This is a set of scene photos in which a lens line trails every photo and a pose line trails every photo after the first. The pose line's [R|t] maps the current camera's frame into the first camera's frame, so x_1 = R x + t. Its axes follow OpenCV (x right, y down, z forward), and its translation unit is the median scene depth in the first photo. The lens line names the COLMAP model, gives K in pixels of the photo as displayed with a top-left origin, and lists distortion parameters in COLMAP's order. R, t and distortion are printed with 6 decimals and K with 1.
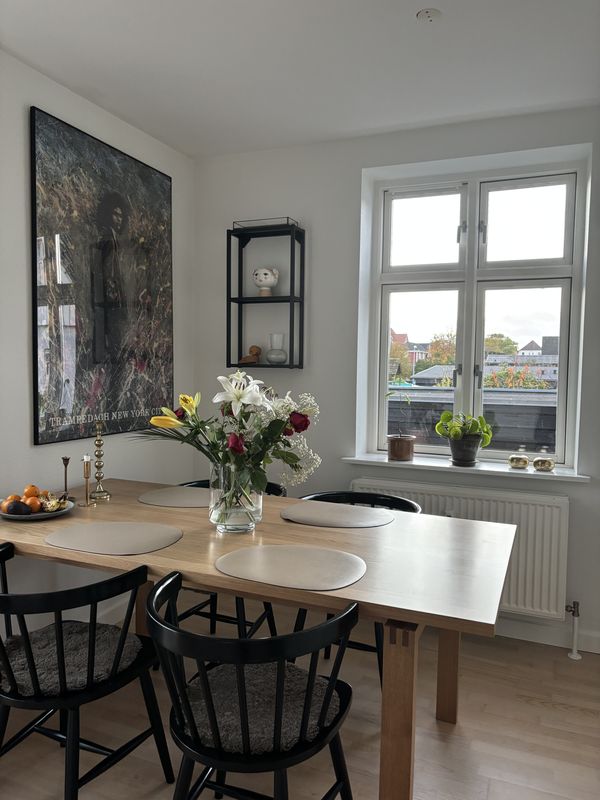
lens RADIAL K [[614.4, 0, 306.6], [0, 614.4, 399.7], [0, 0, 1]] dist [0.021739, -0.030018]
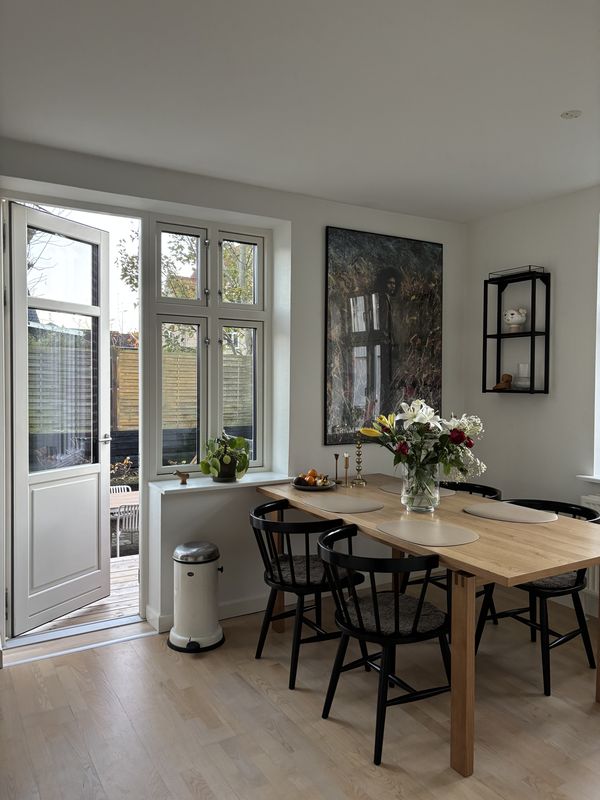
lens RADIAL K [[614.4, 0, 289.3], [0, 614.4, 402.2], [0, 0, 1]] dist [0.021739, -0.030018]
pose [[0.788207, 0.009359, -0.615339, 0.364698], [-0.023574, 0.999610, -0.014992, -0.007975], [0.614958, 0.026323, 0.788120, -0.219103]]
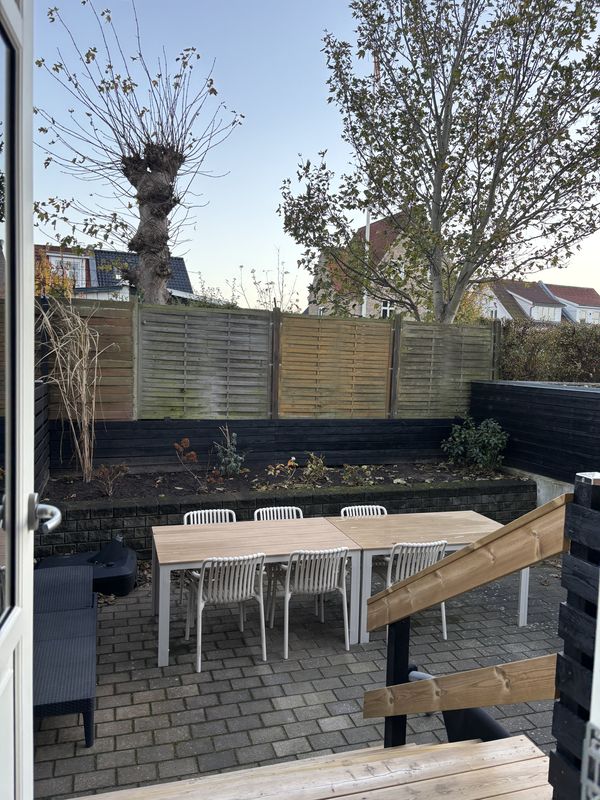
lens RADIAL K [[614.4, 0, 295.4], [0, 614.4, 407.3], [0, 0, 1]] dist [0.021739, -0.030018]
pose [[0.633773, 0.063645, -0.770896, -0.531254], [-0.058474, 0.997700, 0.034296, -0.024074], [0.771306, 0.023342, 0.636036, 0.351090]]
